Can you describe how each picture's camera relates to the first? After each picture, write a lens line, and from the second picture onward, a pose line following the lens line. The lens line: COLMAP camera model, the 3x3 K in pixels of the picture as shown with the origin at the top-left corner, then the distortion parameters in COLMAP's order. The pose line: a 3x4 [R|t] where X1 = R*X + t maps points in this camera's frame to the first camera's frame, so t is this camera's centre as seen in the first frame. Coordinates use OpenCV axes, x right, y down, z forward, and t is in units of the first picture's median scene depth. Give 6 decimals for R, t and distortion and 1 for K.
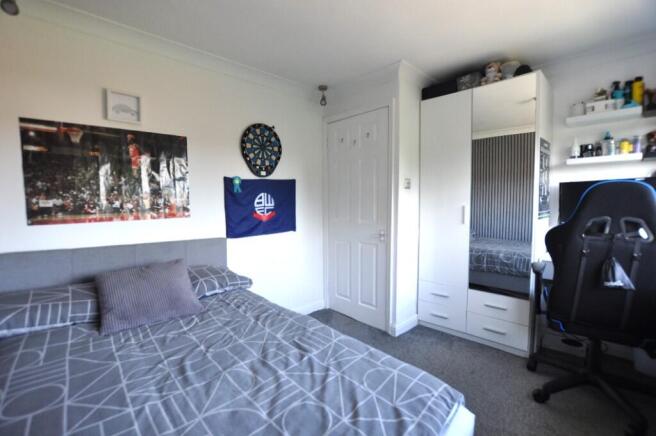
lens RADIAL K [[294.7, 0, 328.0], [0, 294.7, 218.0], [0, 0, 1]] dist [-0.035191, 0.008828]
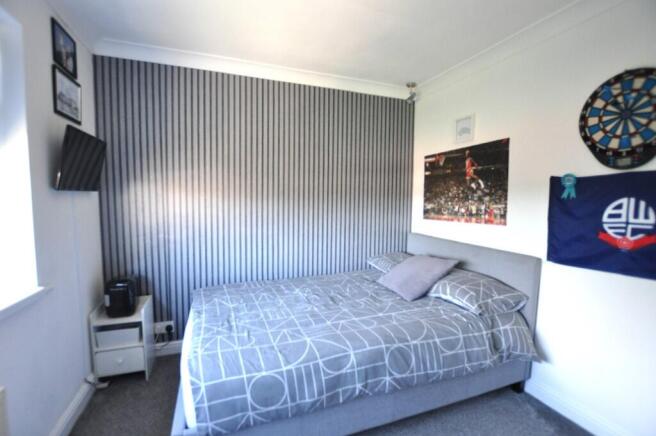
lens RADIAL K [[294.7, 0, 328.0], [0, 294.7, 218.0], [0, 0, 1]] dist [-0.035191, 0.008828]
pose [[-0.387052, 0.059820, -0.920115, 0.519266], [-0.060054, 0.994139, 0.089895, -0.067794], [0.920100, 0.090051, -0.381191, 0.754304]]
